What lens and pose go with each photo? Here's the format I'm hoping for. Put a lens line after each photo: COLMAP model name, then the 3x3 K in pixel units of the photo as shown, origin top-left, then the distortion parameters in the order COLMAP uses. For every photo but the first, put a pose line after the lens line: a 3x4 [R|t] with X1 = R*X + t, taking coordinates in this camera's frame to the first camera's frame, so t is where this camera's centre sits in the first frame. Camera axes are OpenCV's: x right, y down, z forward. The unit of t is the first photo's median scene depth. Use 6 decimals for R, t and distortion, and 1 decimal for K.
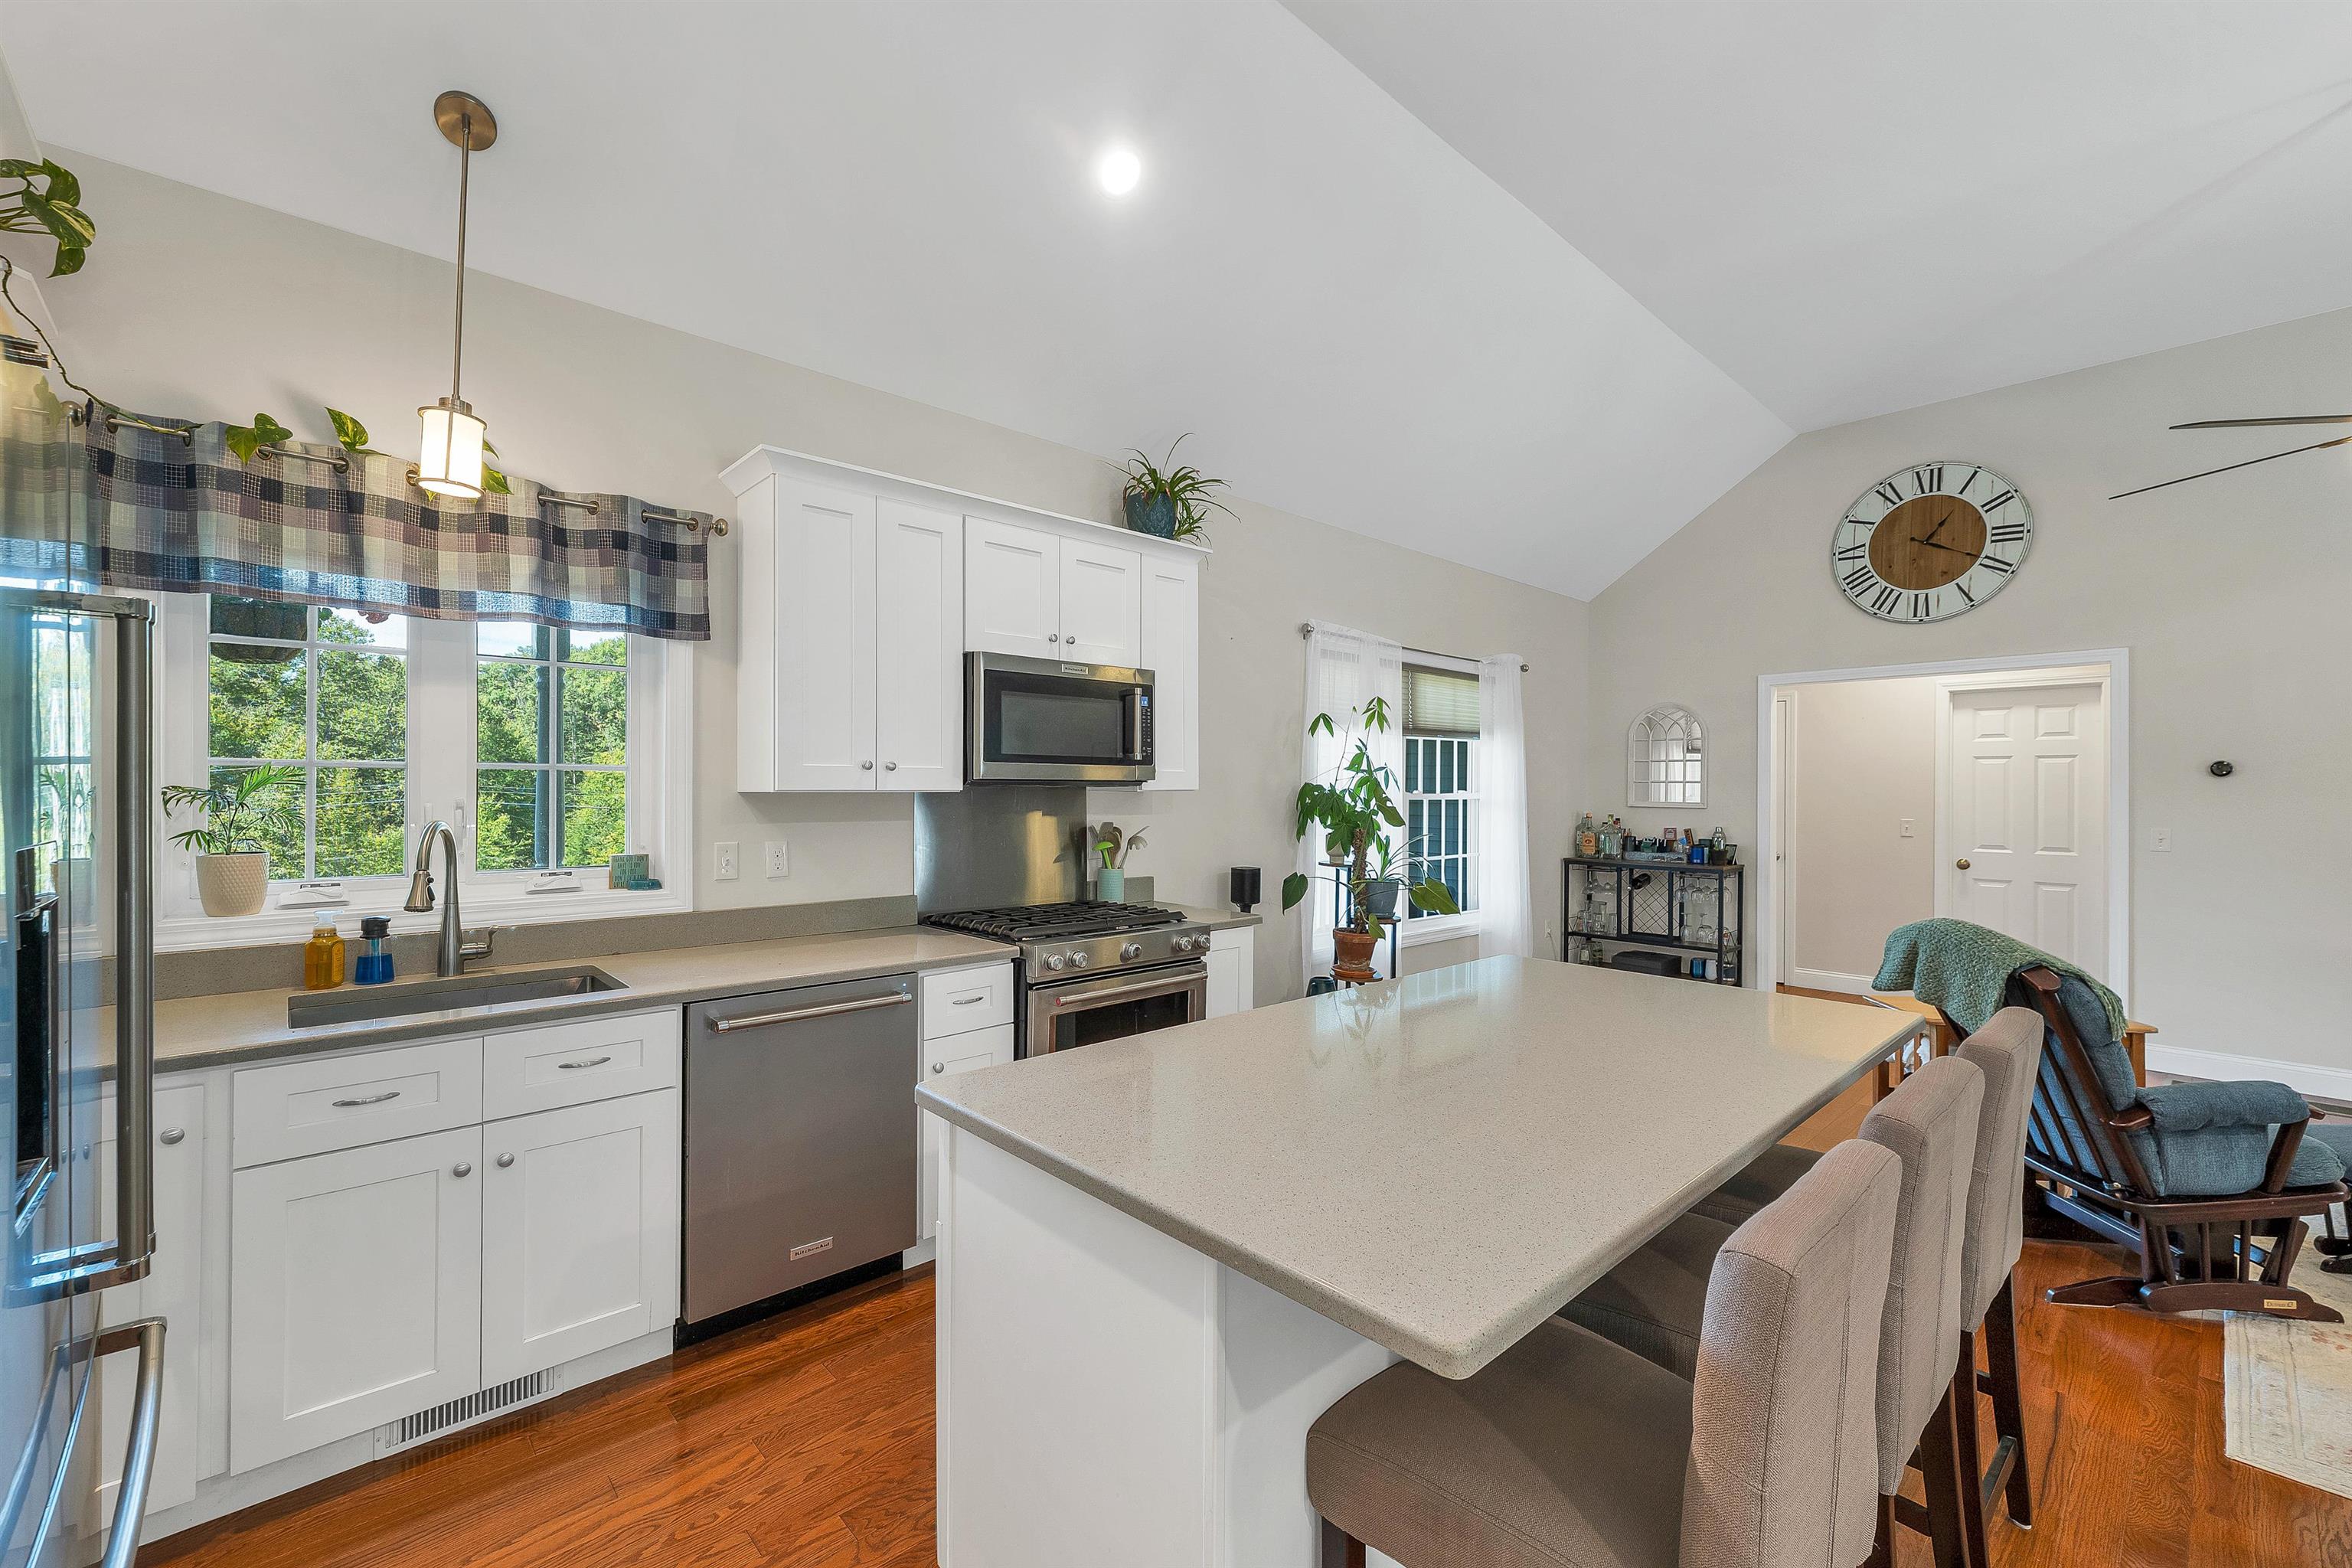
lens RADIAL K [[960.9, 0, 1161.2], [0, 960.9, 788.9], [0, 0, 1]] dist [0.001103, 0.000134]
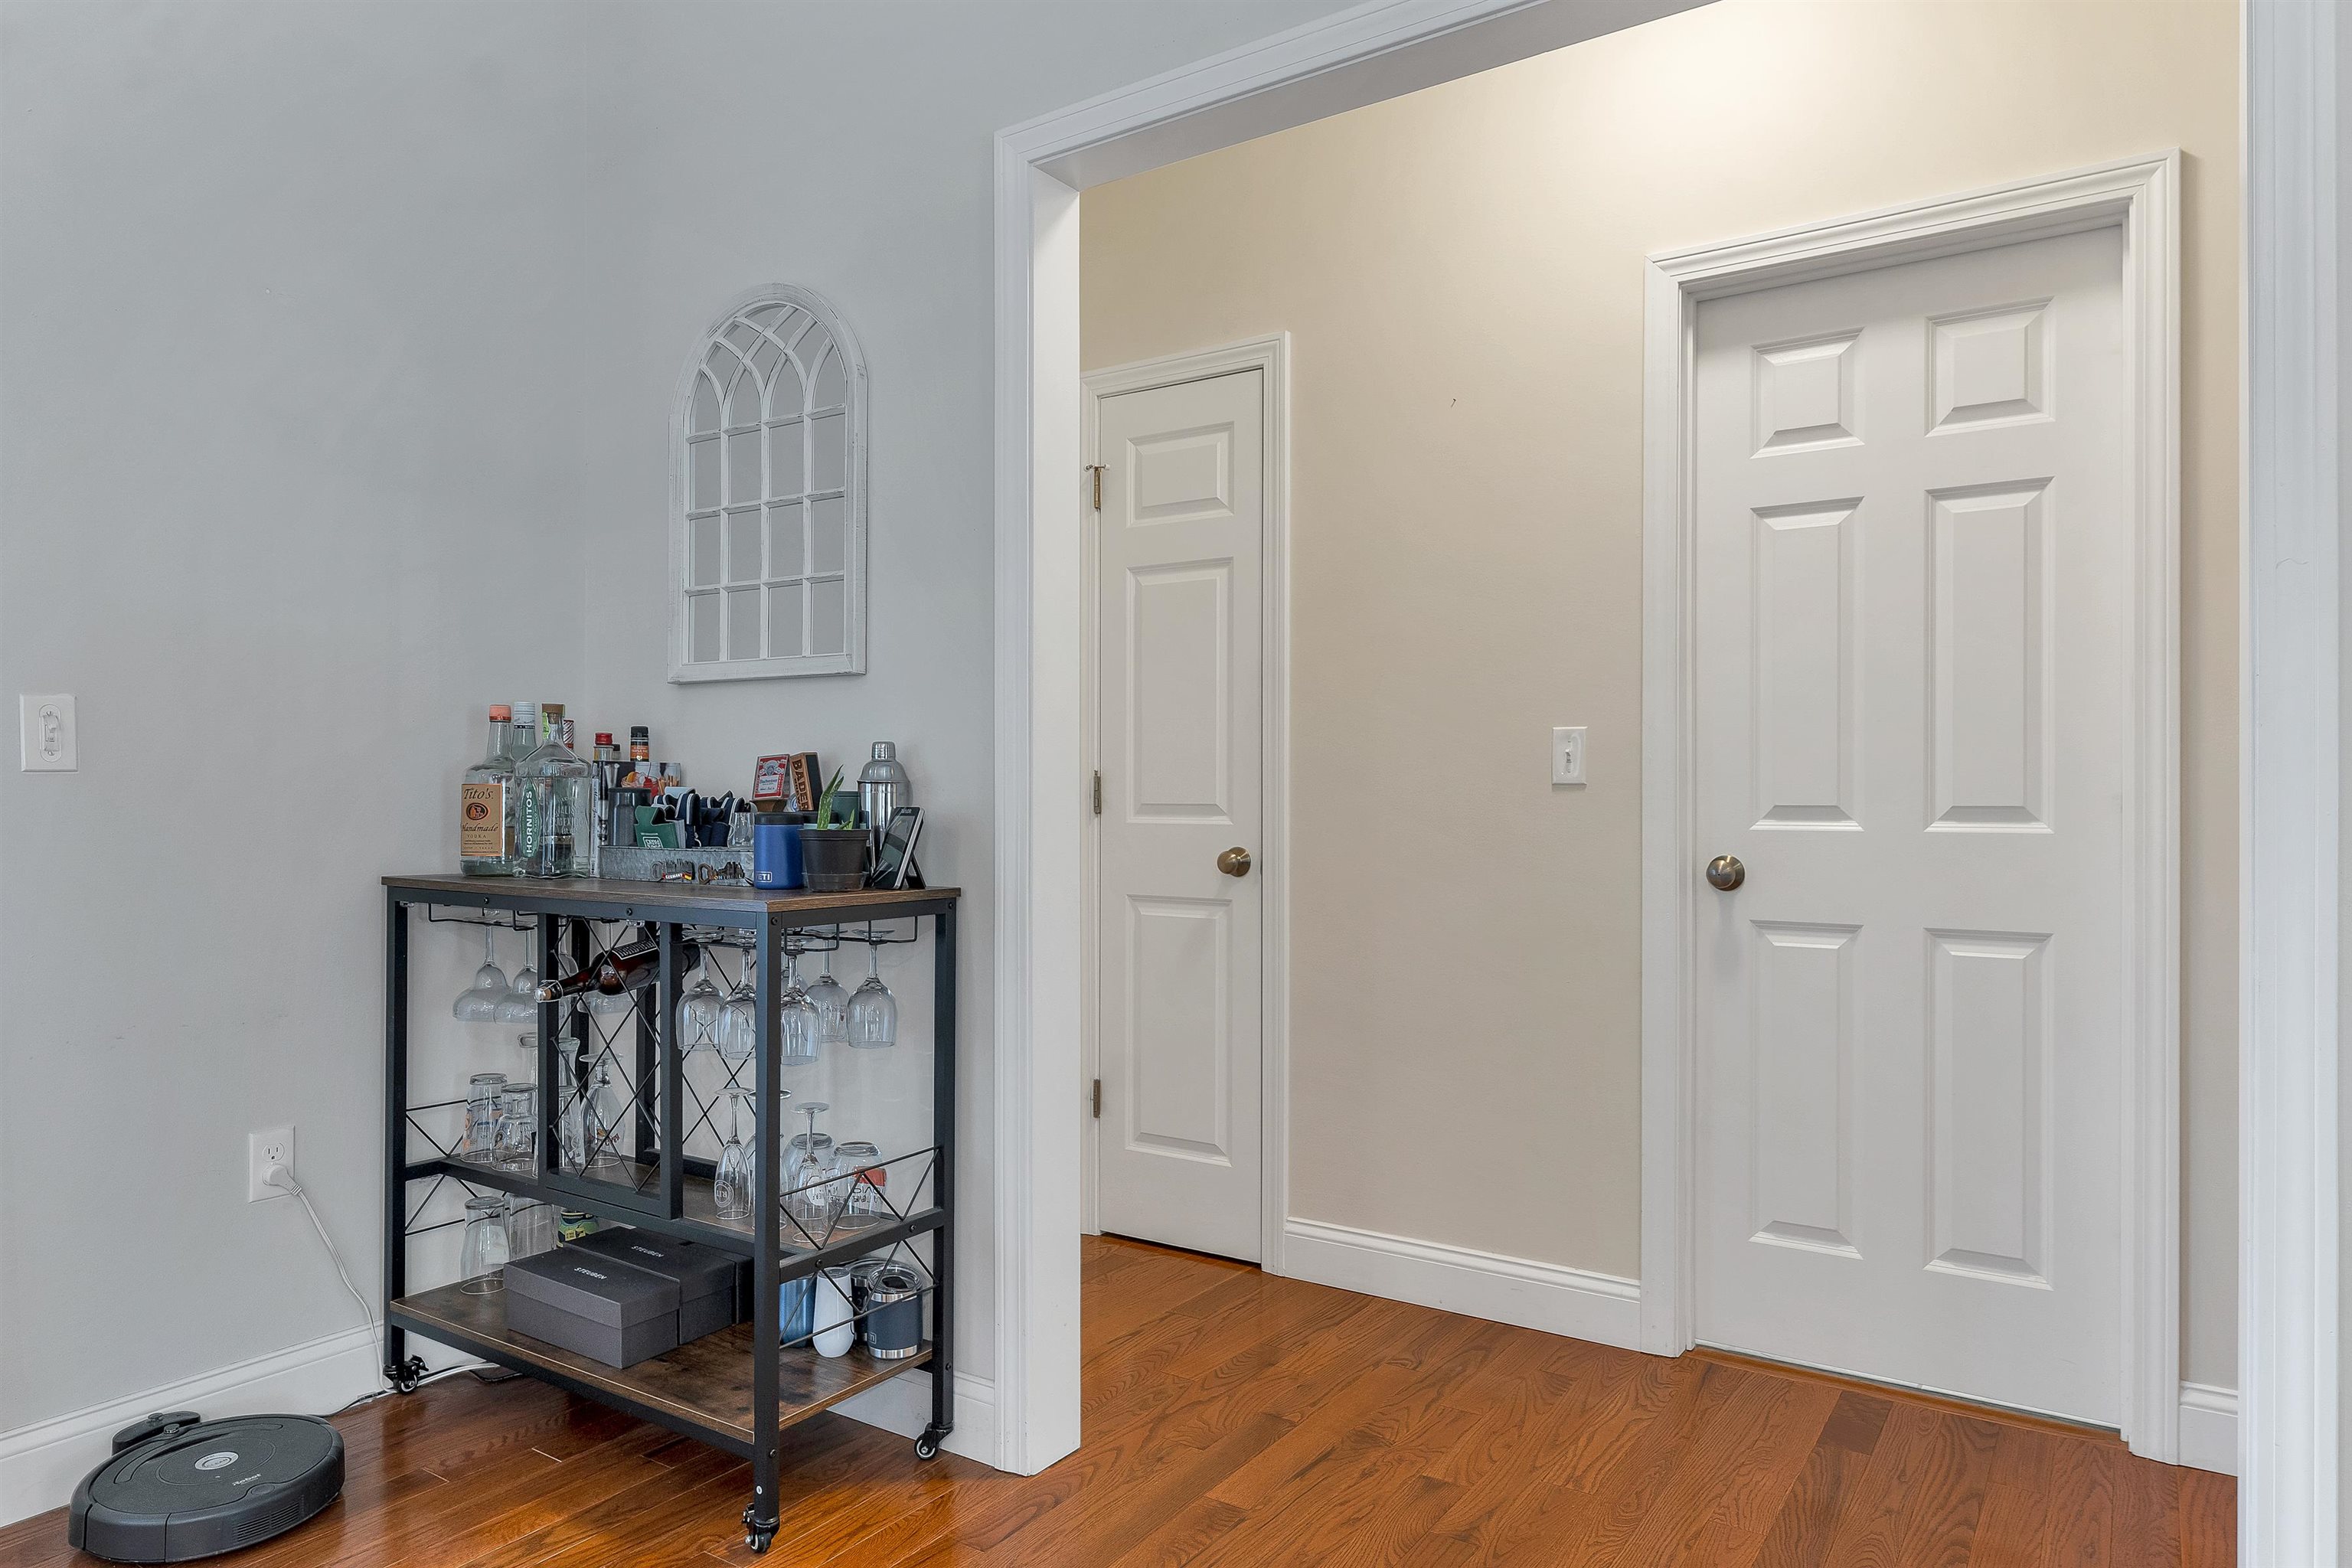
lens RADIAL K [[1402.5, 0, 1159.5], [0, 1402.5, 798.1], [0, 0, 1]] dist [-0.010210, -0.000761]
pose [[0.970071, -0.003321, 0.242797, 0.997688], [0.002833, 0.999993, 0.002360, 0.096097], [-0.242803, -0.001602, 0.970074, 1.111187]]
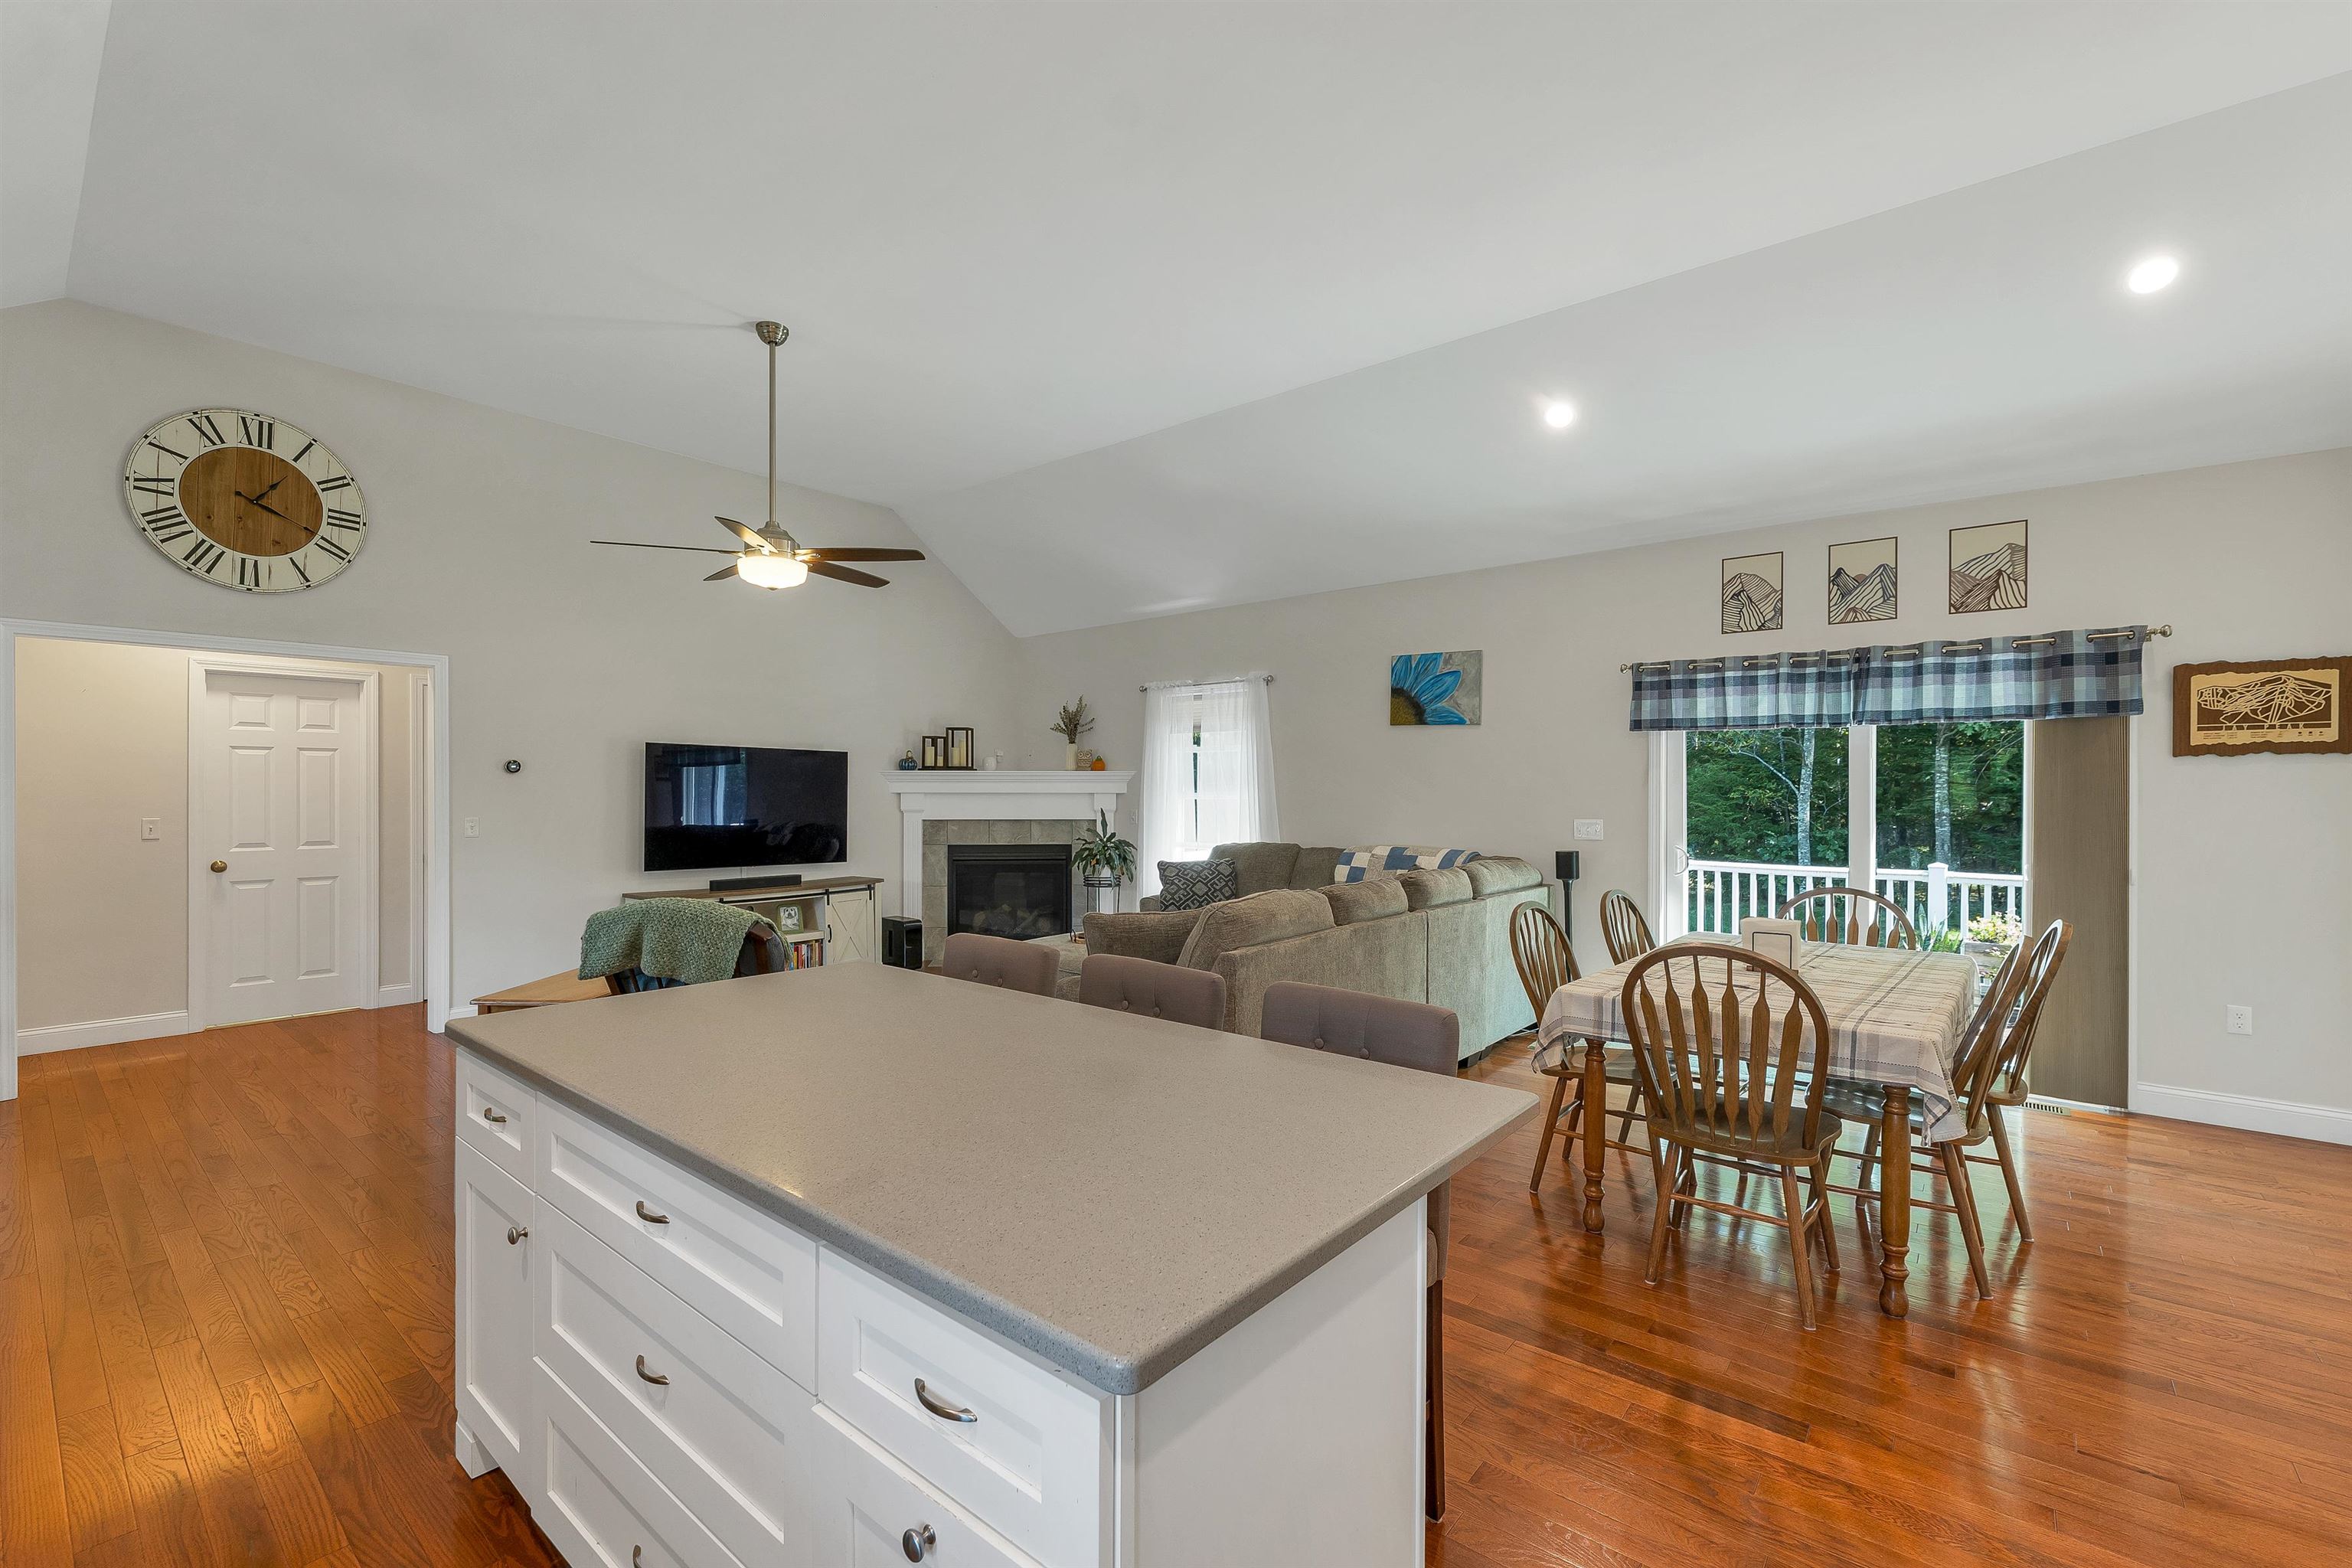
lens RADIAL K [[986.5, 0, 1172.4], [0, 986.5, 797.7], [0, 0, 1]] dist [0.000632, -0.000056]
pose [[-0.142619, -0.012181, 0.989703, -0.344573], [-0.005273, 0.999919, 0.011547, -0.000870], [-0.989764, -0.003571, -0.142672, 0.461793]]
